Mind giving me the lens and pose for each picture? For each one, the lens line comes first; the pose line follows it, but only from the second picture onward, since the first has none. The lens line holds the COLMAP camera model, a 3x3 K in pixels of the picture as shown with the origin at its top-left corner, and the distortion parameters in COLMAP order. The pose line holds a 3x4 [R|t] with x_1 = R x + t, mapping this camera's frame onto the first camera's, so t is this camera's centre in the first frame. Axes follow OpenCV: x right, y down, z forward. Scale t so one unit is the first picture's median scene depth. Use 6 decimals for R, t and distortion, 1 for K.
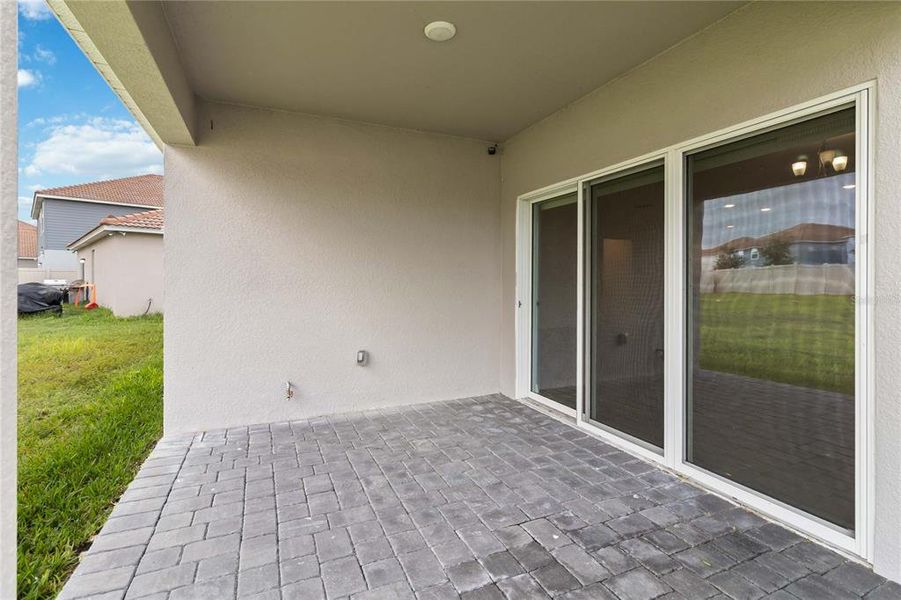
lens RADIAL K [[422.4, 0, 448.1], [0, 422.4, 285.2], [0, 0, 1]] dist [-0.000988, 0.000139]
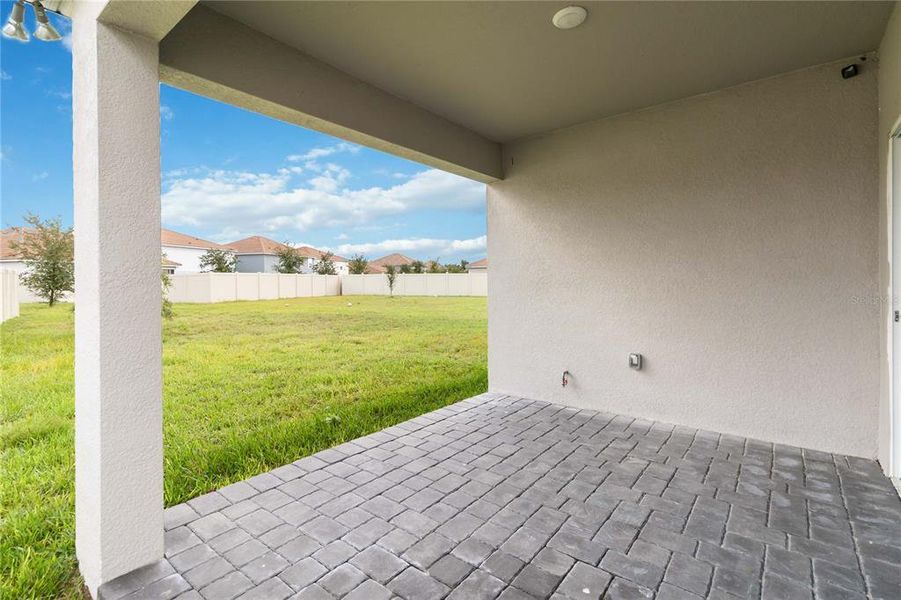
lens RADIAL K [[422.4, 0, 448.1], [0, 422.4, 285.2], [0, 0, 1]] dist [-0.000988, 0.000139]
pose [[0.461947, -0.000685, -0.886907, 0.482778], [0.002581, 0.999997, 0.000572, 0.000784], [0.886904, -0.002553, 0.461947, 0.216995]]
